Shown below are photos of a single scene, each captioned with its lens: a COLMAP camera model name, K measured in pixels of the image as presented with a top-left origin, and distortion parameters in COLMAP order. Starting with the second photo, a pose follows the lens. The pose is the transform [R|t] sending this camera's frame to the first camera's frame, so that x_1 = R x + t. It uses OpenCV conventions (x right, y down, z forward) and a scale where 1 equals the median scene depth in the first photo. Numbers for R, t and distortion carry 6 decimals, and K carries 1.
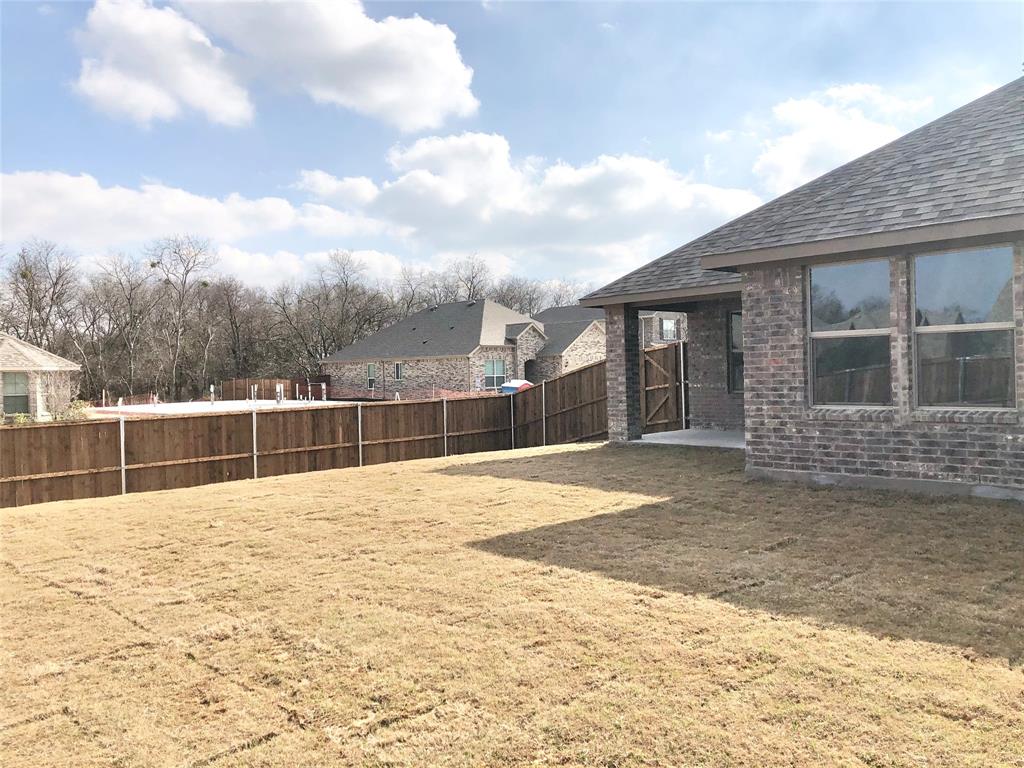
lens RADIAL K [[834.2, 0, 488.6], [0, 834.2, 372.8], [0, 0, 1]] dist [0.066356, -0.090486]
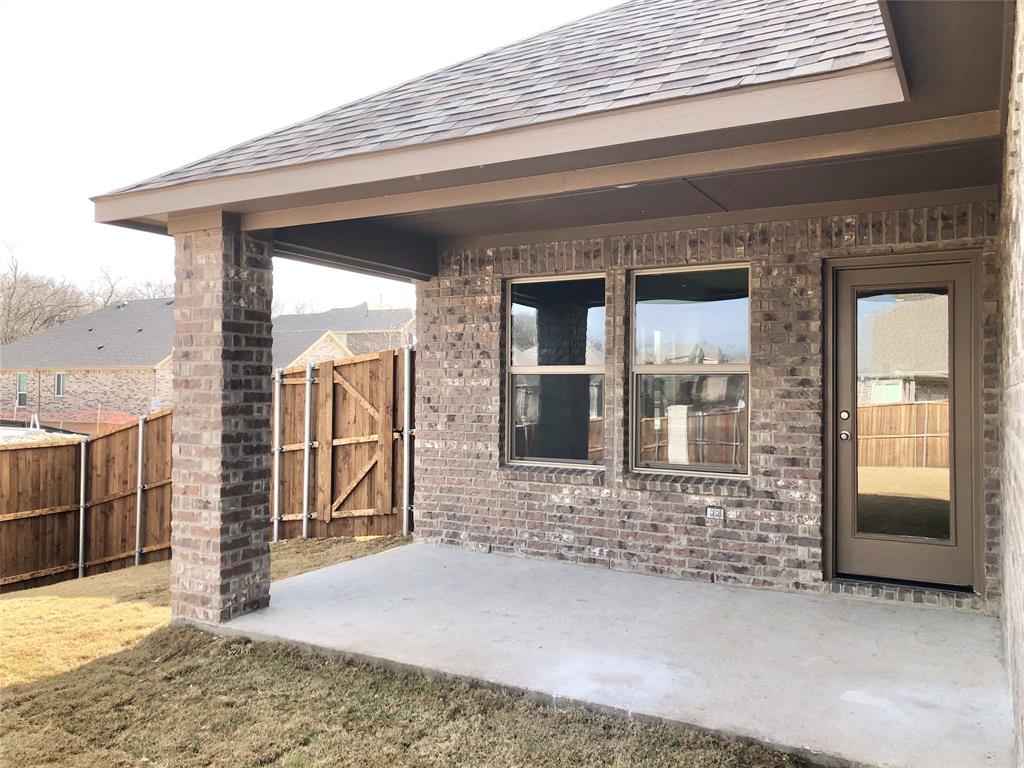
lens RADIAL K [[834.2, 0, 493.1], [0, 834.2, 371.5], [0, 0, 1]] dist [0.066356, -0.090486]
pose [[0.956901, 0.037838, 0.287940, 0.267284], [-0.030819, 0.999108, -0.028871, -0.021481], [-0.288775, 0.018753, 0.957213, 1.004593]]
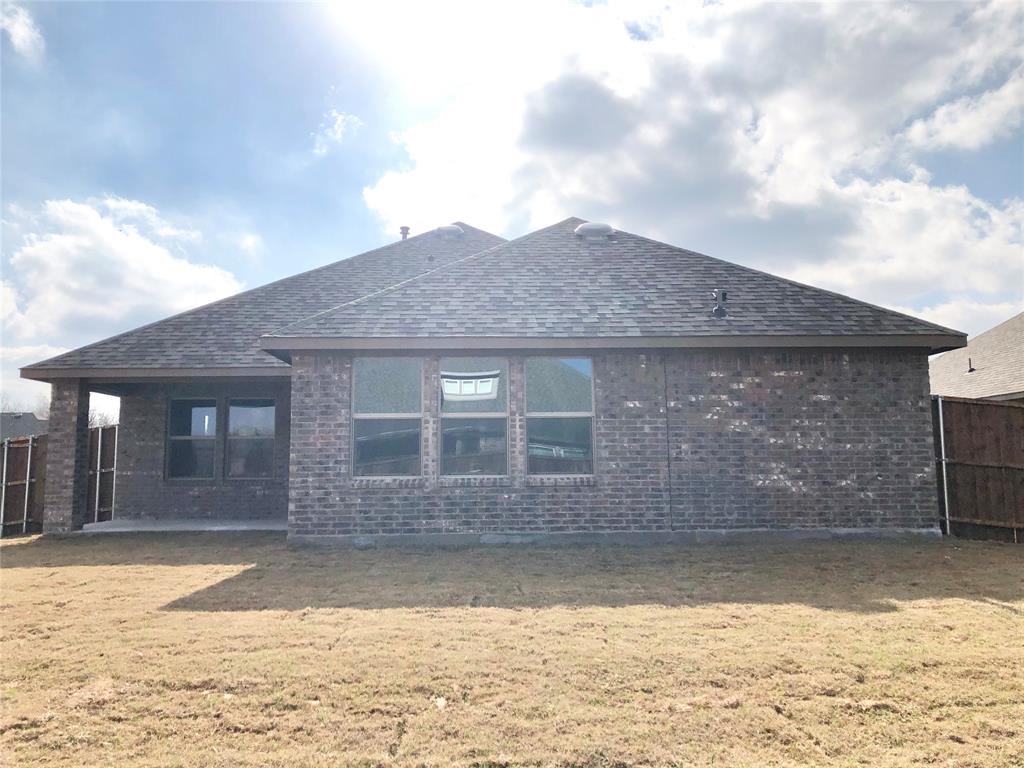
lens RADIAL K [[834.2, 0, 500.5], [0, 834.2, 358.3], [0, 0, 1]] dist [0.066356, -0.090486]
pose [[0.667480, 0.118802, 0.735090, -0.332453], [-0.009315, 0.988446, -0.151290, 0.048024], [-0.744570, 0.094136, 0.660874, 0.069778]]
